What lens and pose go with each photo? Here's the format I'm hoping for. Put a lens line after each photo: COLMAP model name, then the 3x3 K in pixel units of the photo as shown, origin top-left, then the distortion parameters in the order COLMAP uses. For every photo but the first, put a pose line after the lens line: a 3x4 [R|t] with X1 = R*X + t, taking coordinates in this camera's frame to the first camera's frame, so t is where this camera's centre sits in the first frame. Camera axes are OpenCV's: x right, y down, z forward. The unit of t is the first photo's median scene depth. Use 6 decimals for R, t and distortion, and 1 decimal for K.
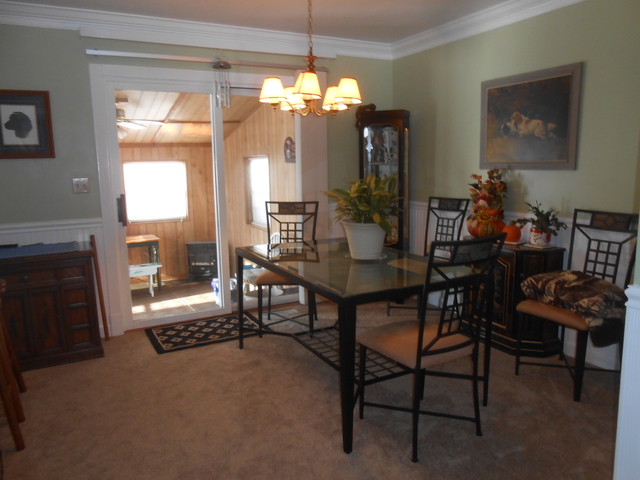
lens RADIAL K [[495.4, 0, 317.9], [0, 495.4, 239.3], [0, 0, 1]] dist [-0.007209, -0.002555]
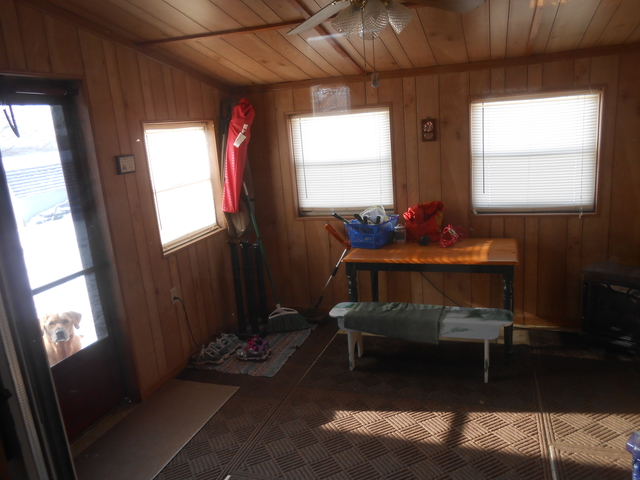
lens RADIAL K [[495.4, 0, 317.9], [0, 495.4, 239.3], [0, 0, 1]] dist [-0.007209, -0.002555]
pose [[0.685431, 0.144869, -0.713581, -0.109158], [-0.038219, 0.985815, 0.163426, -0.089029], [0.727134, -0.084744, 0.681245, 0.512636]]
